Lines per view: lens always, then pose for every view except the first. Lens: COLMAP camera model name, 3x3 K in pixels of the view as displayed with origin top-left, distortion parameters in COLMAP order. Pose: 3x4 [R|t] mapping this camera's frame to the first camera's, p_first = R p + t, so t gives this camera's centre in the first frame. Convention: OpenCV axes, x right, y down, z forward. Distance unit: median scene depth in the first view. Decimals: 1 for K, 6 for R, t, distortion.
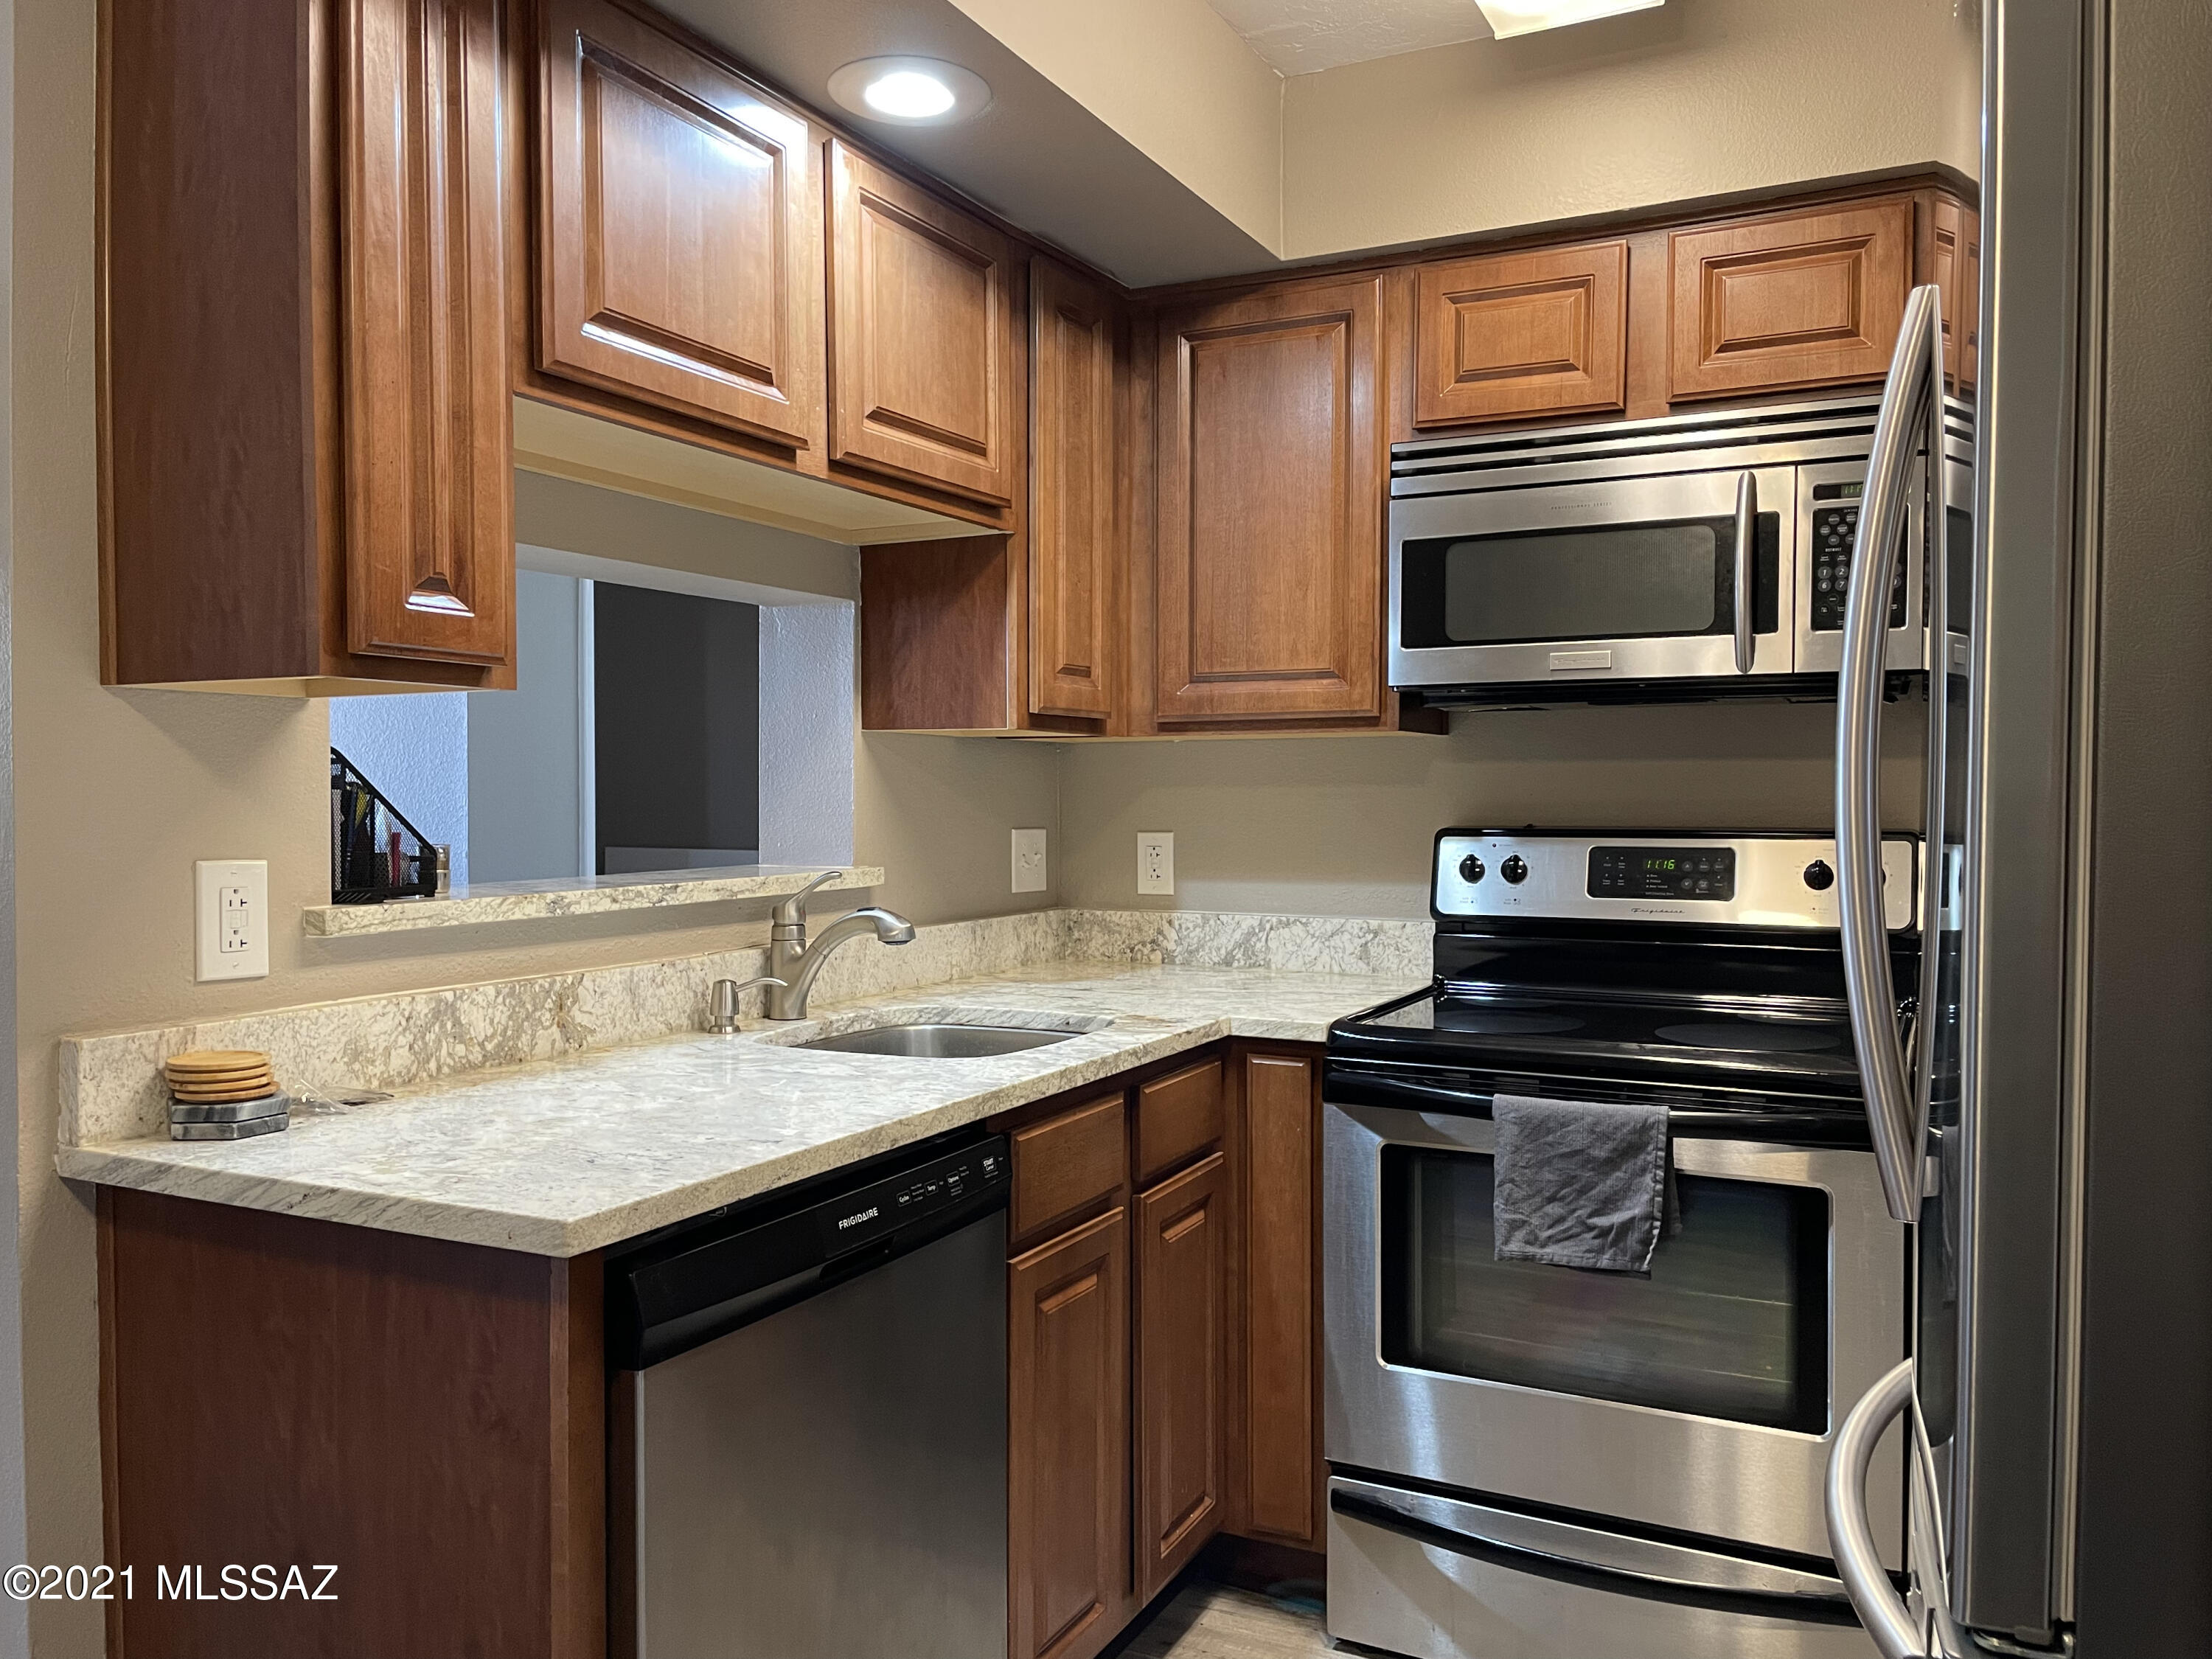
lens RADIAL K [[1674.7, 0, 1100.7], [0, 1674.7, 839.2], [0, 0, 1]] dist [0.106708, -0.130395]
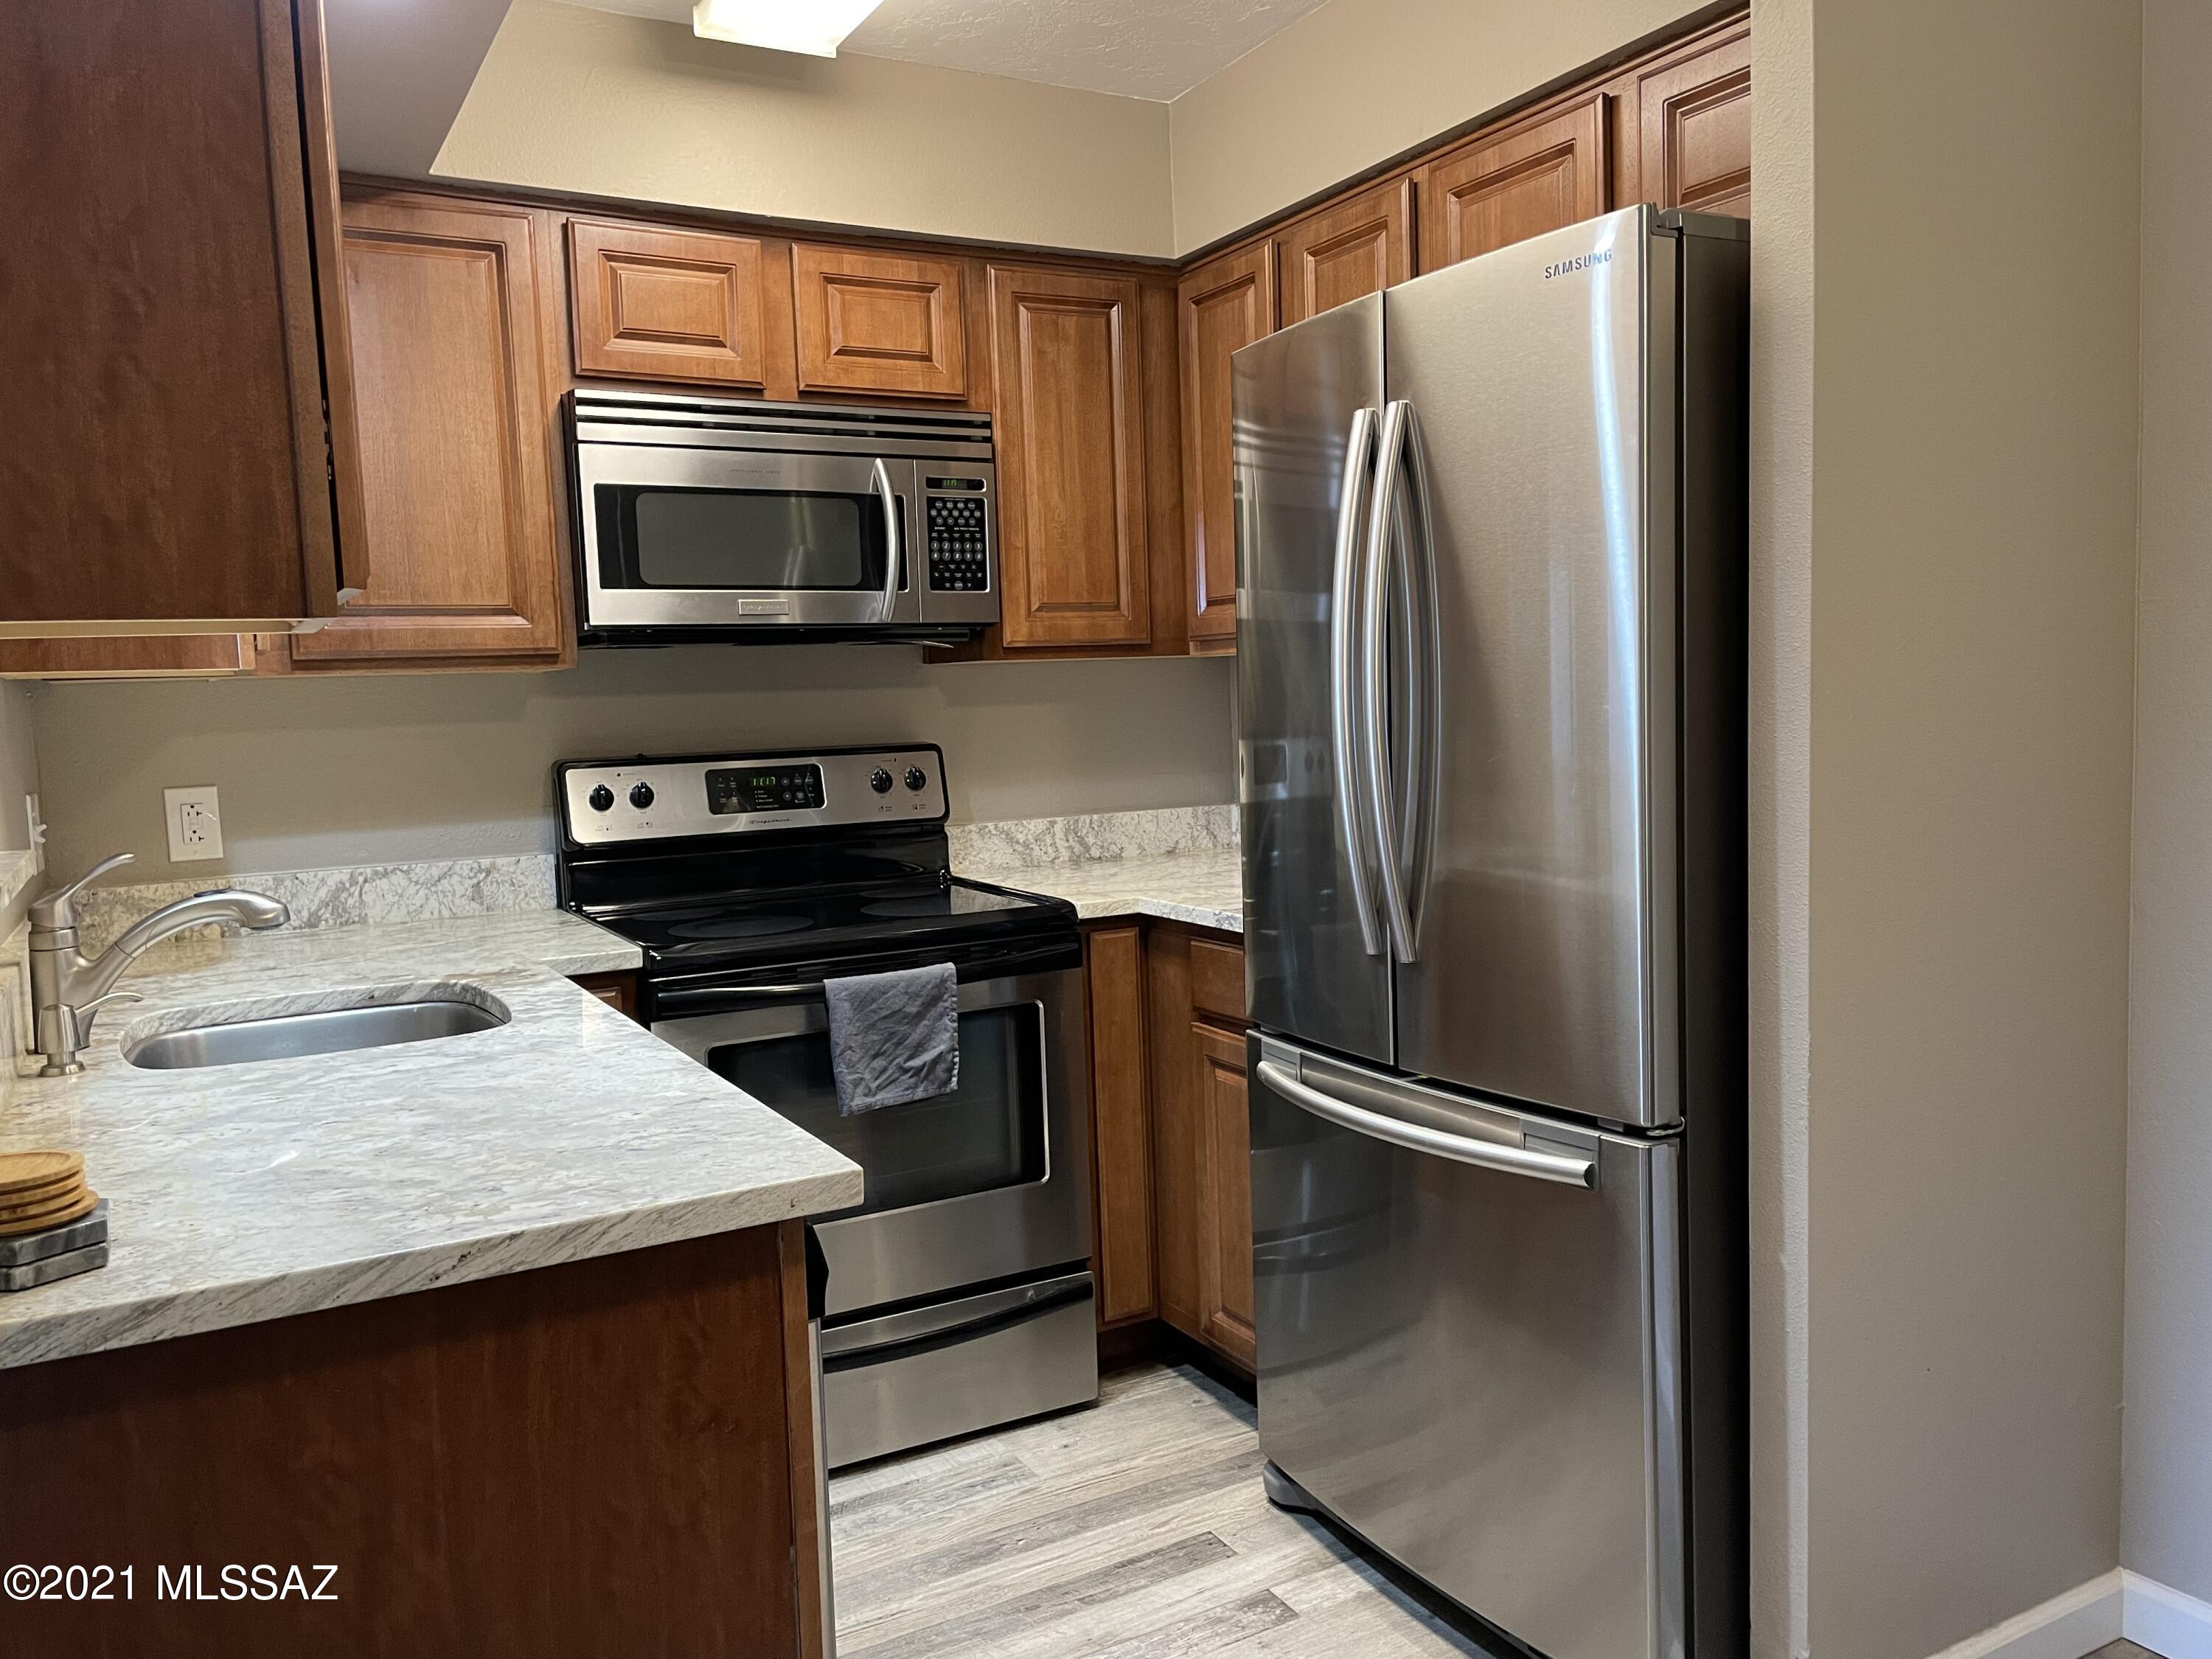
lens RADIAL K [[1674.7, 0, 1100.7], [0, 1674.7, 839.2], [0, 0, 1]] dist [0.106708, -0.130395]
pose [[0.558066, -0.093938, 0.824462, -0.526626], [0.058146, 0.995556, 0.074074, -0.018823], [-0.827757, 0.006601, 0.561048, 0.157893]]
